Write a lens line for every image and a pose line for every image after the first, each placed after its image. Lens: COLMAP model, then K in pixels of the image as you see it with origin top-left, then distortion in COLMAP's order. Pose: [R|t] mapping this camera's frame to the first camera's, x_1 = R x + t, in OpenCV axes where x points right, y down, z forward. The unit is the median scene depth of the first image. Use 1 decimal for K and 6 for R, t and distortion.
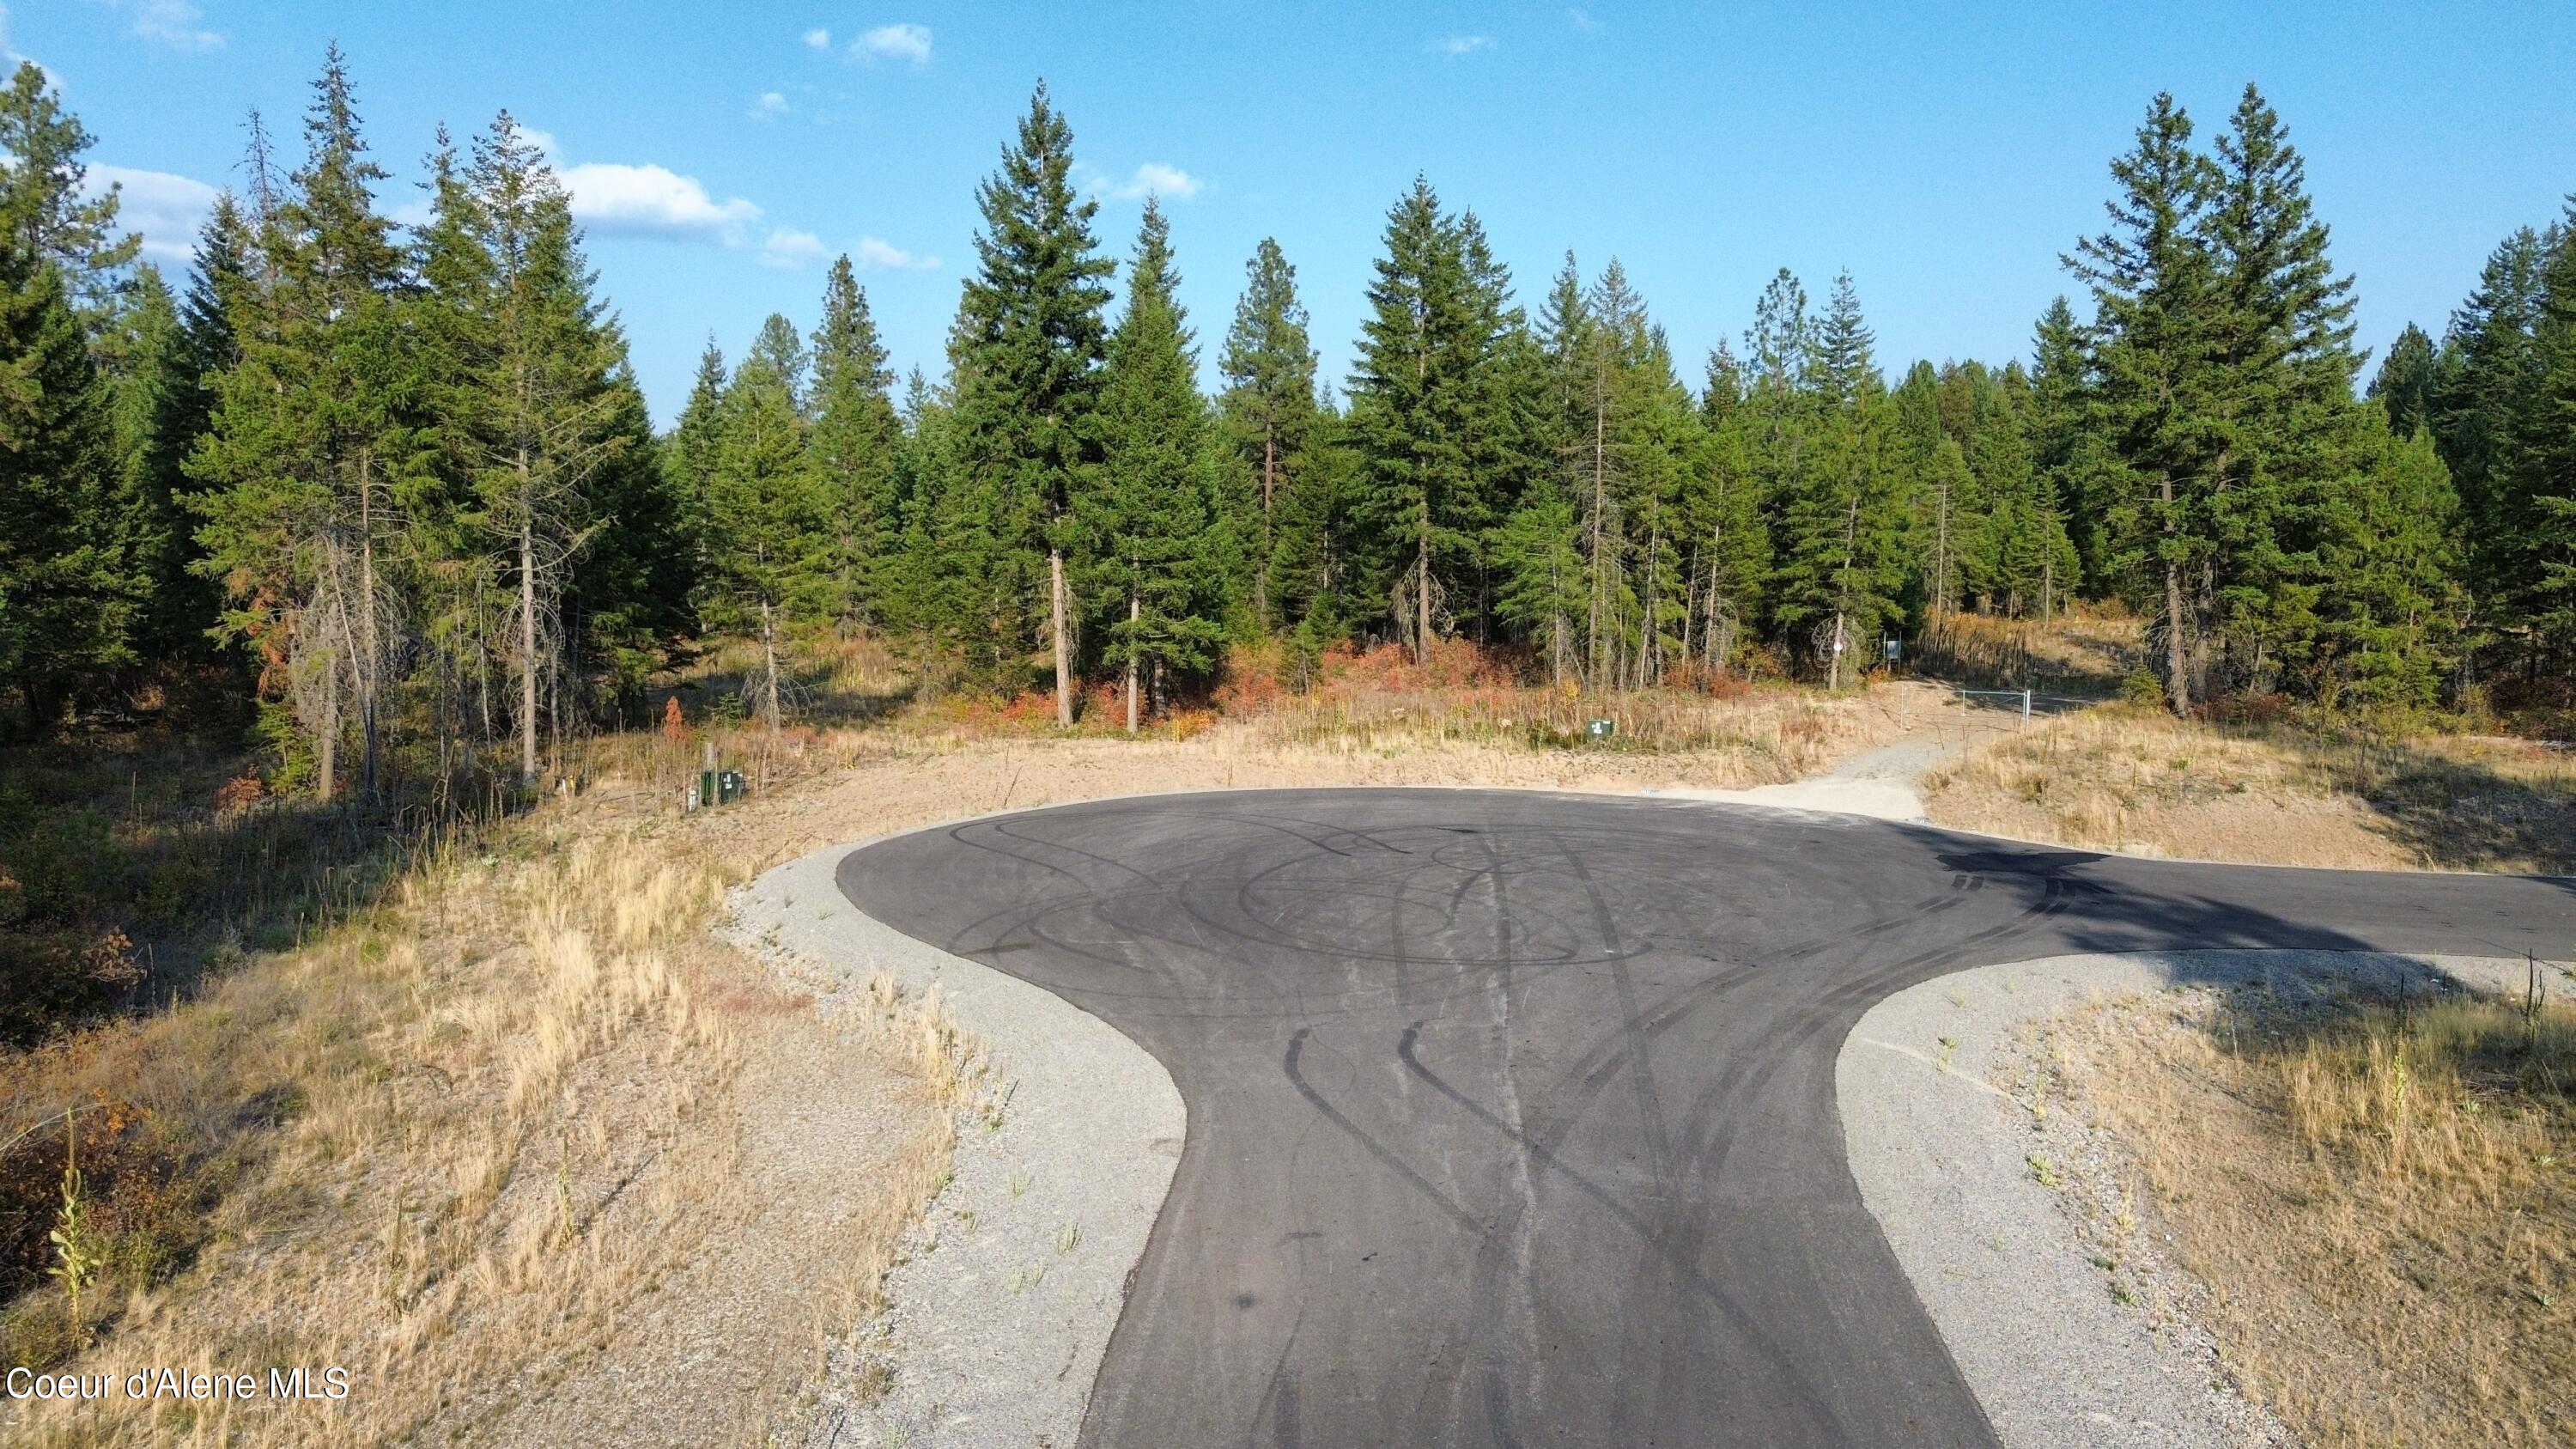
lens RADIAL K [[1771.9, 0, 1273.8], [0, 1771.9, 736.5], [0, 0, 1]] dist [0.036322, -0.000664]
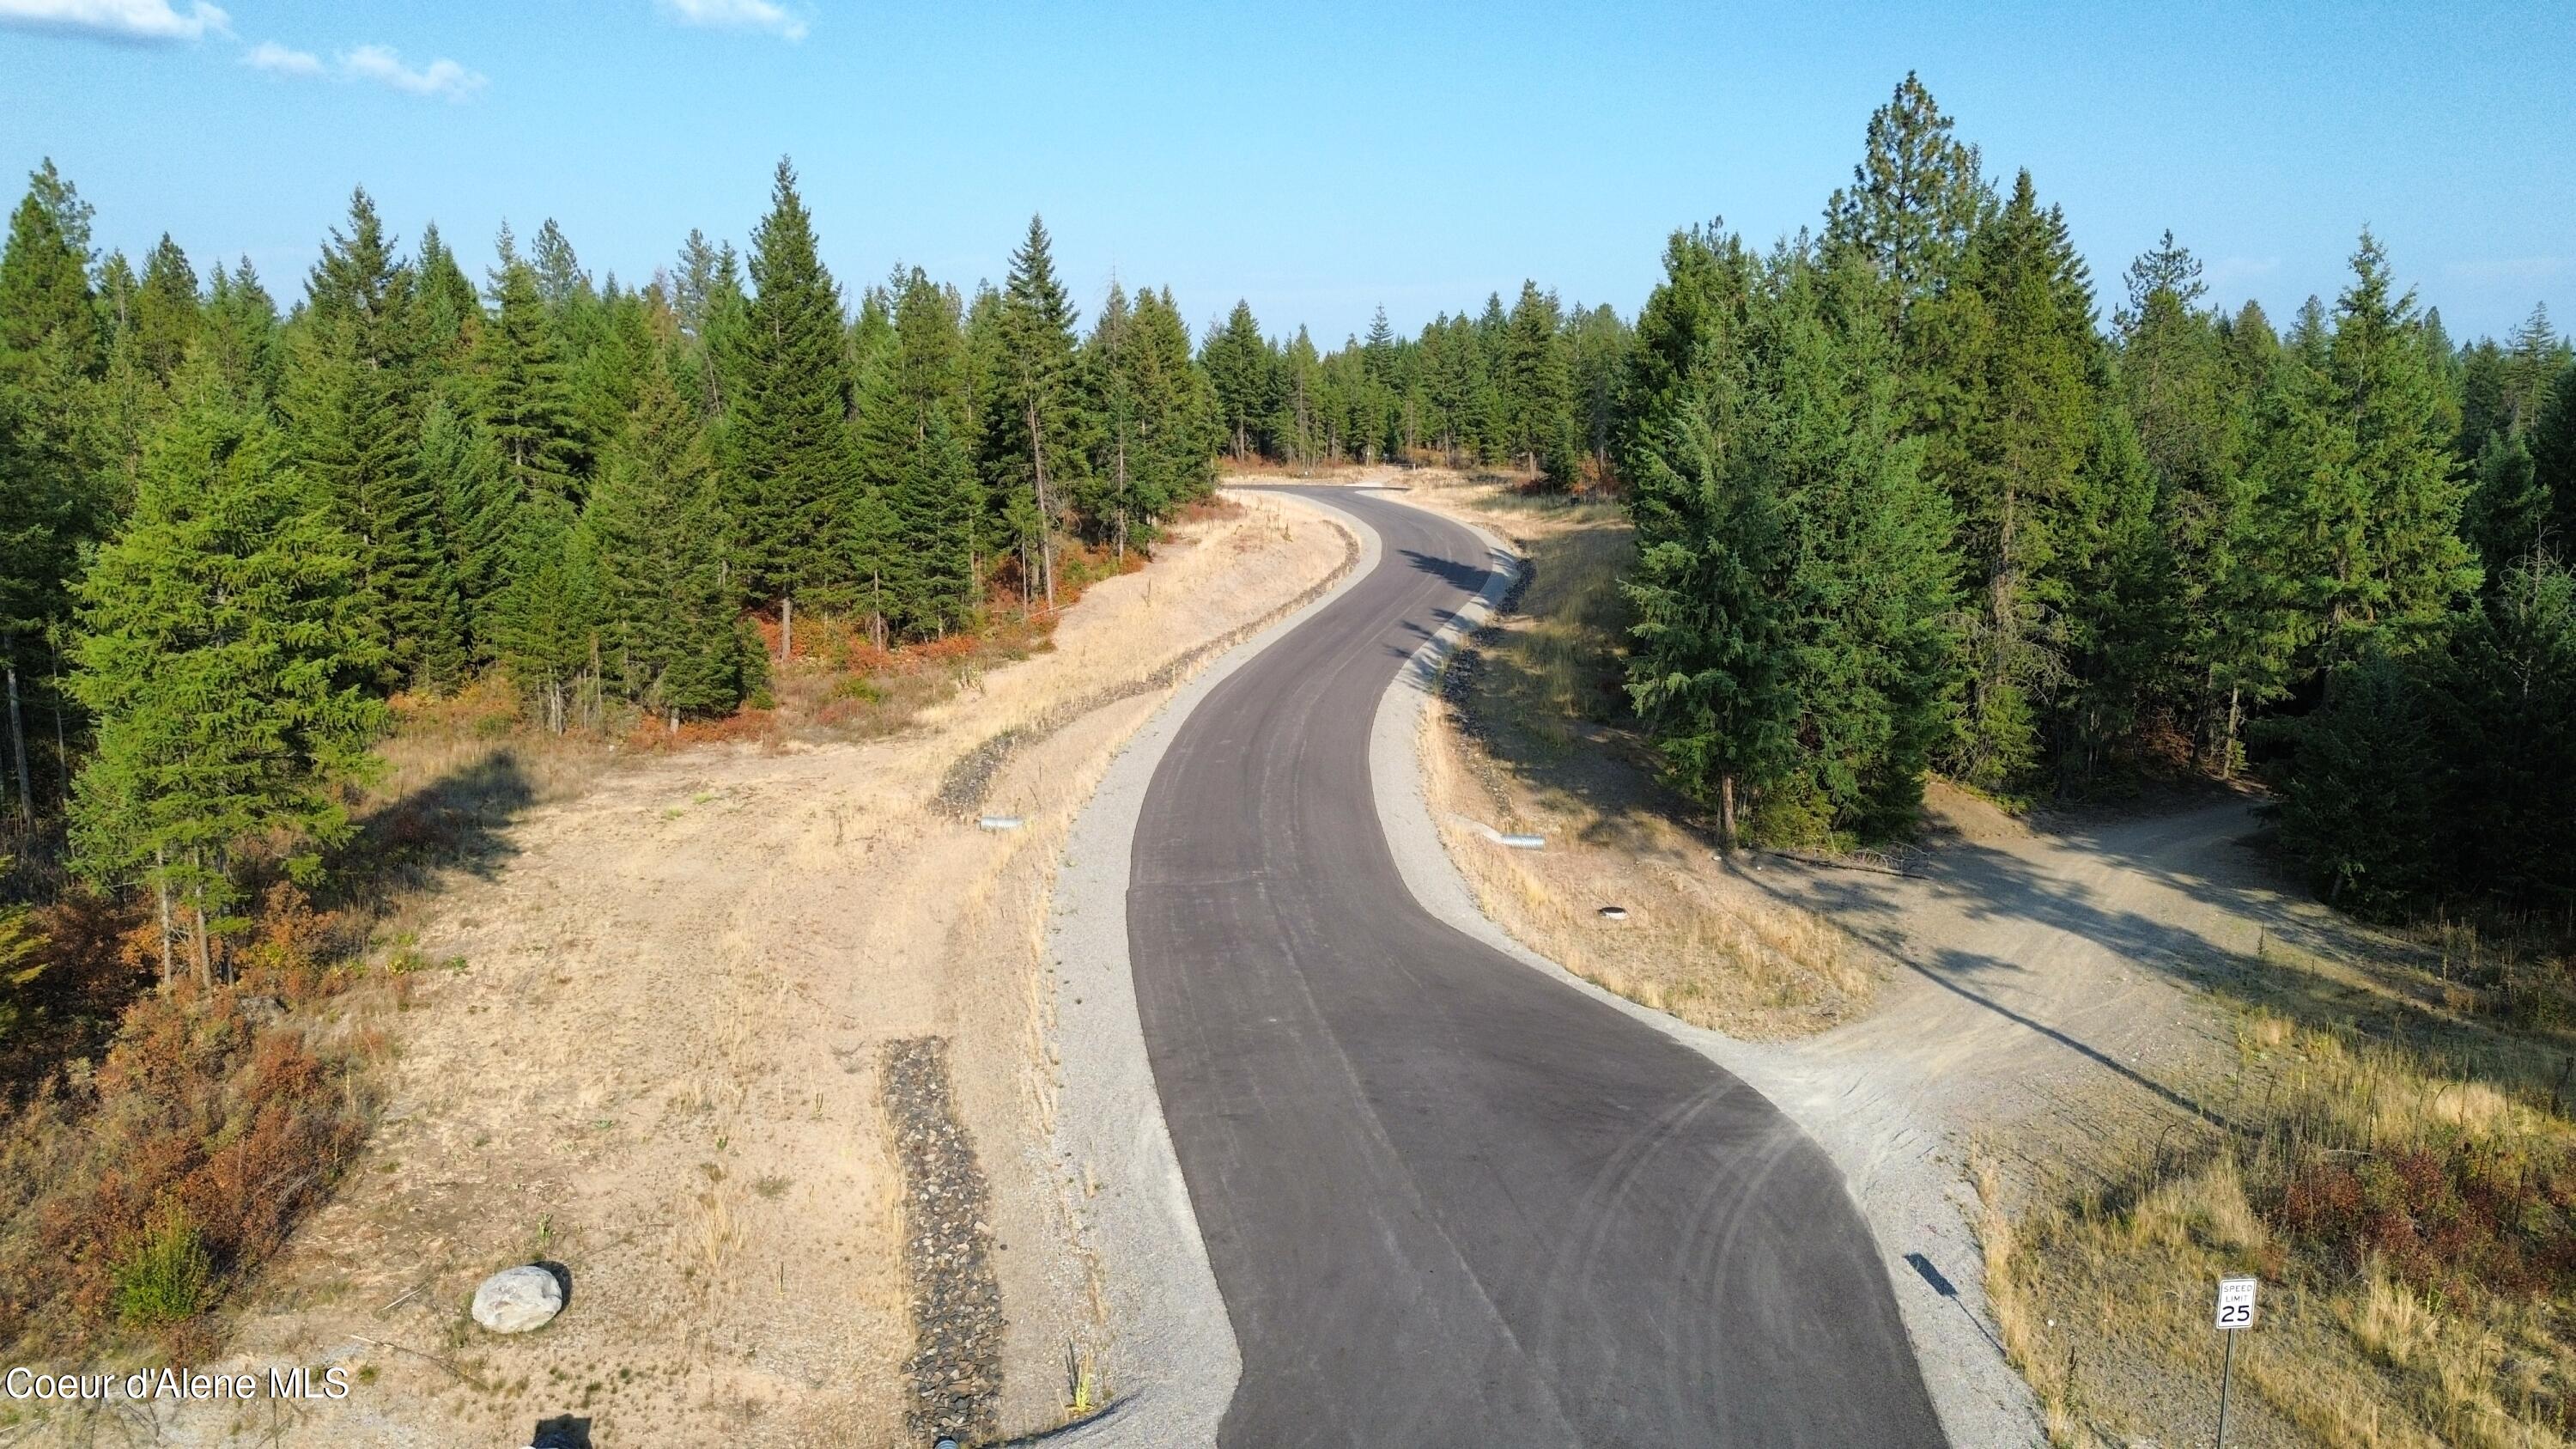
lens RADIAL K [[1809.1, 0, 1293.6], [0, 1809.1, 734.0], [0, 0, 1]] dist [0.063802, -0.056665]
pose [[0.972429, -0.032500, 0.230924, -0.627445], [0.016736, 0.997414, 0.069900, 0.233388], [-0.232598, -0.064108, 0.970458, -2.313985]]
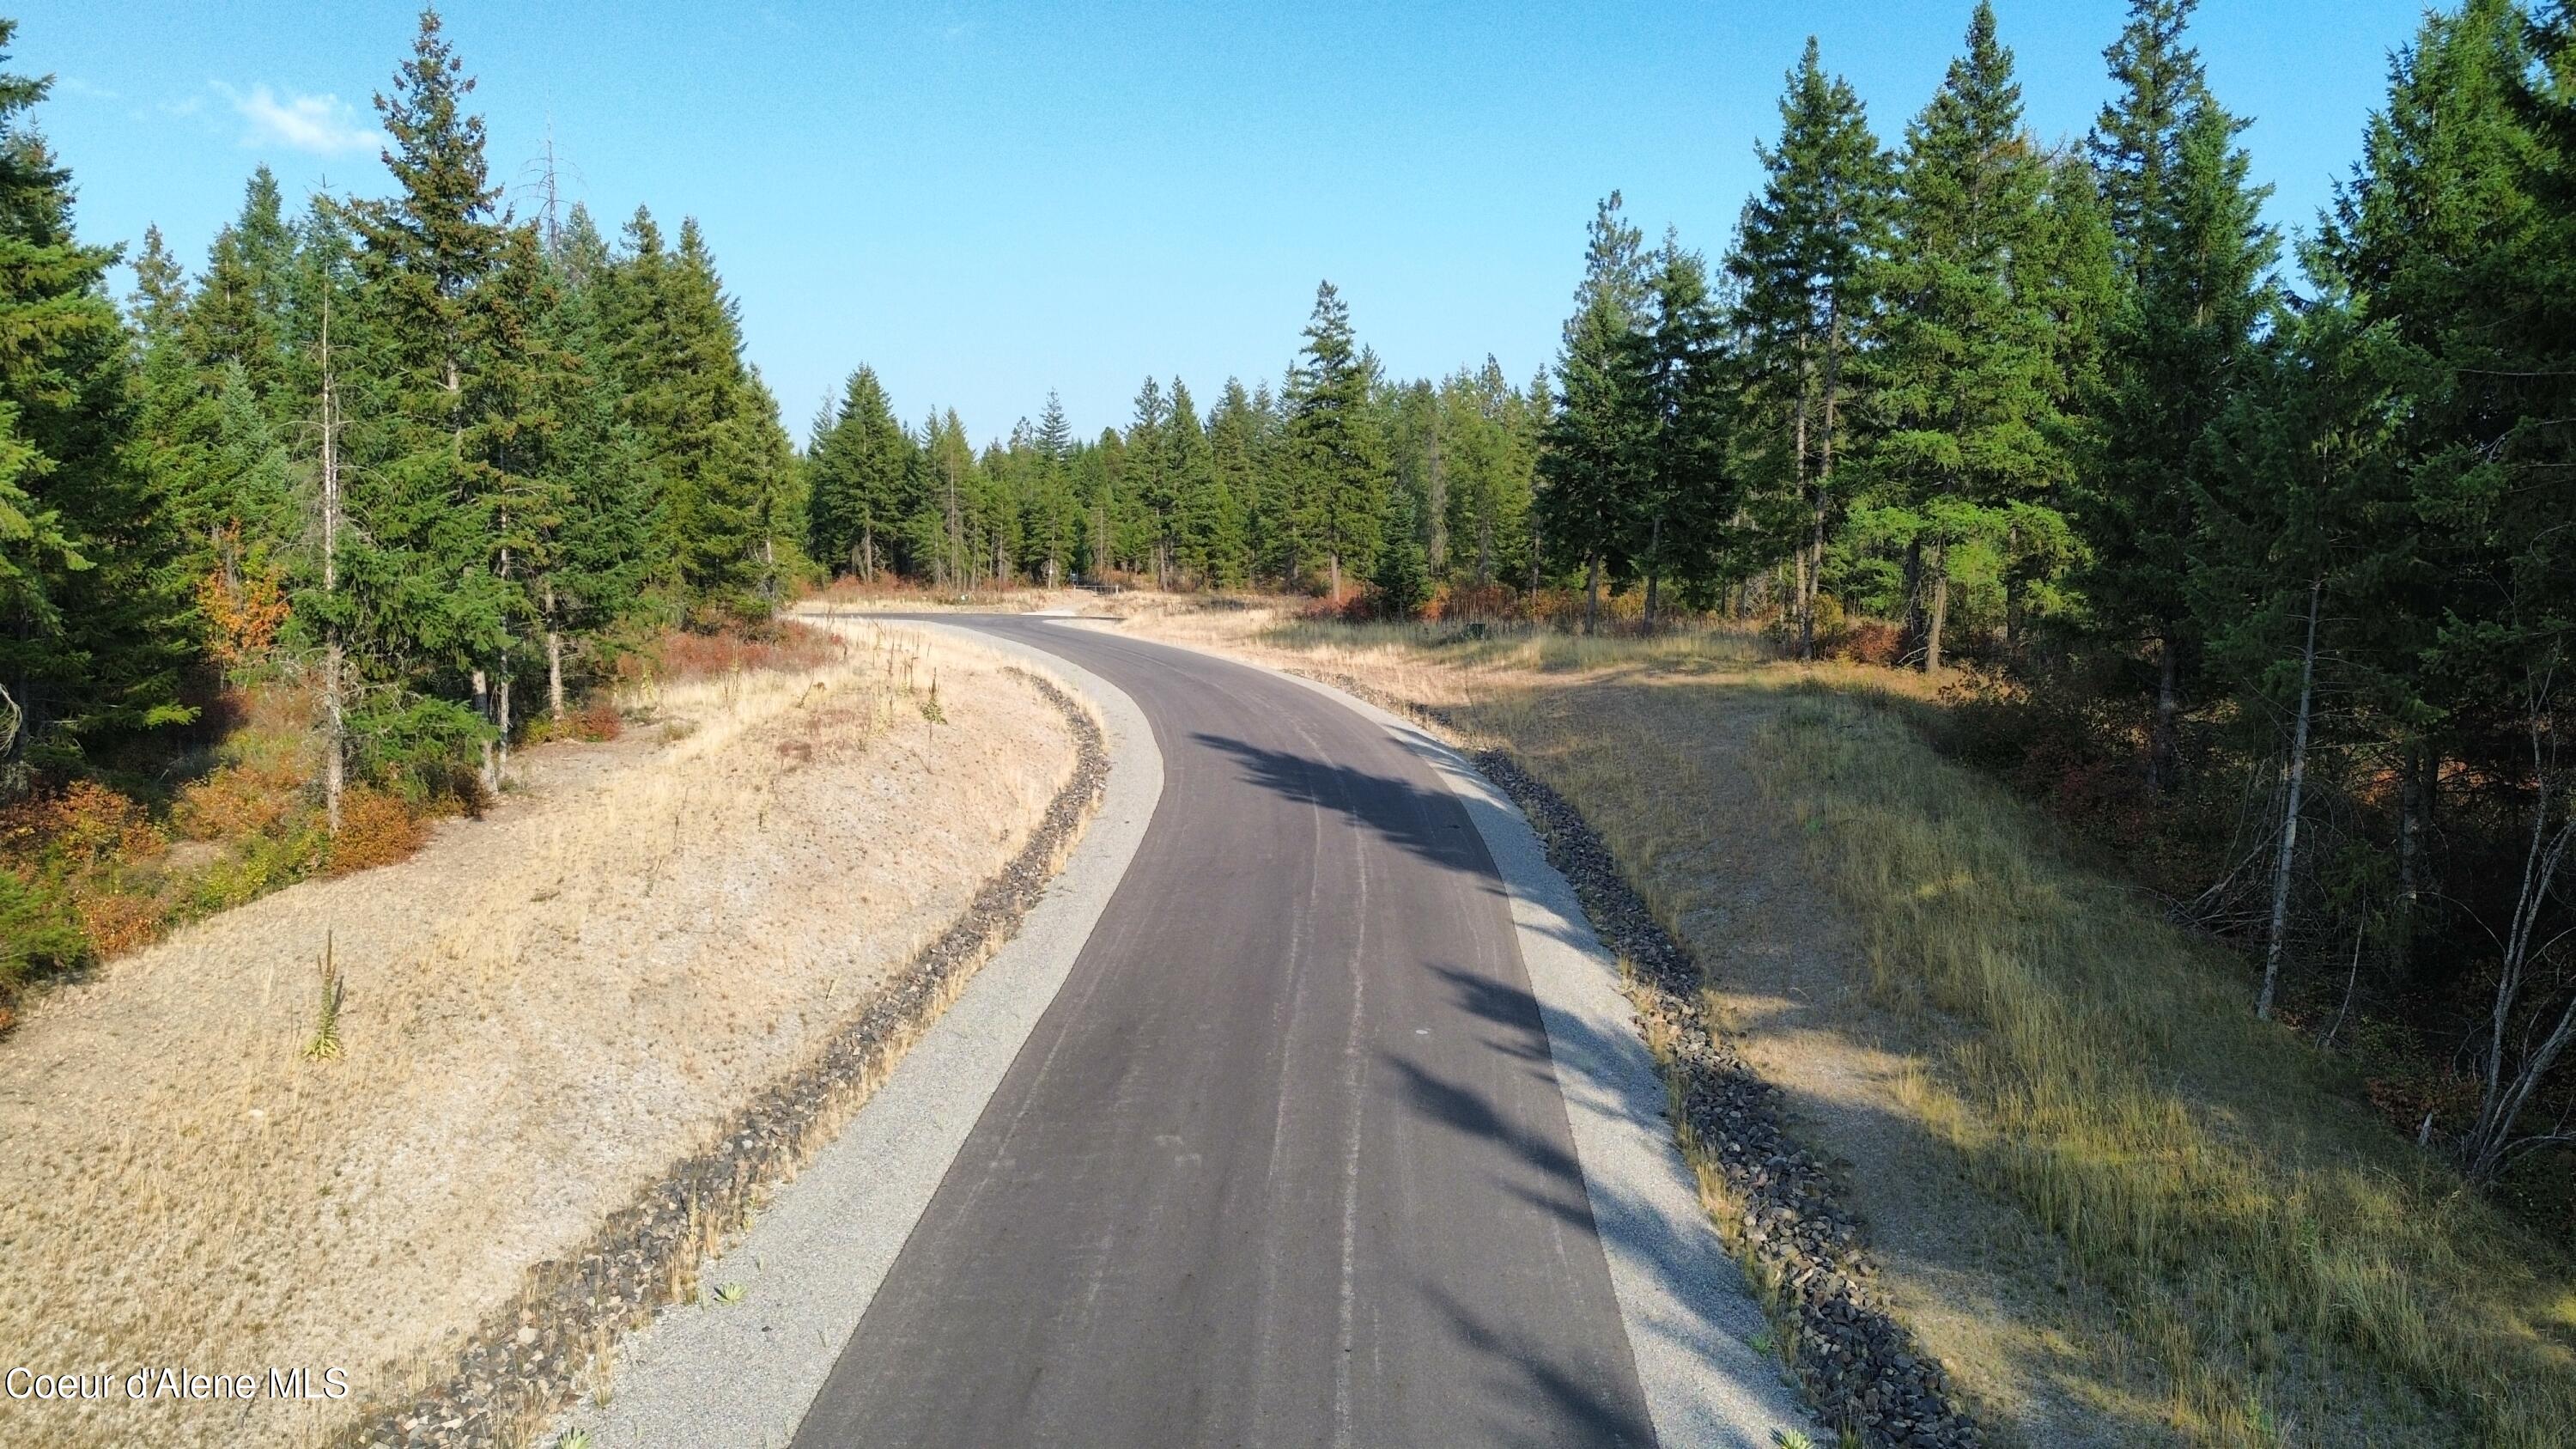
lens RADIAL K [[1809.1, 0, 1350.5], [0, 1809.1, 745.3], [0, 0, 1]] dist [0.063802, -0.056665]
pose [[0.898121, -0.034045, 0.438429, -0.410699], [0.035350, 0.999362, 0.005188, 0.185178], [-0.438326, 0.010839, 0.898751, -1.405681]]
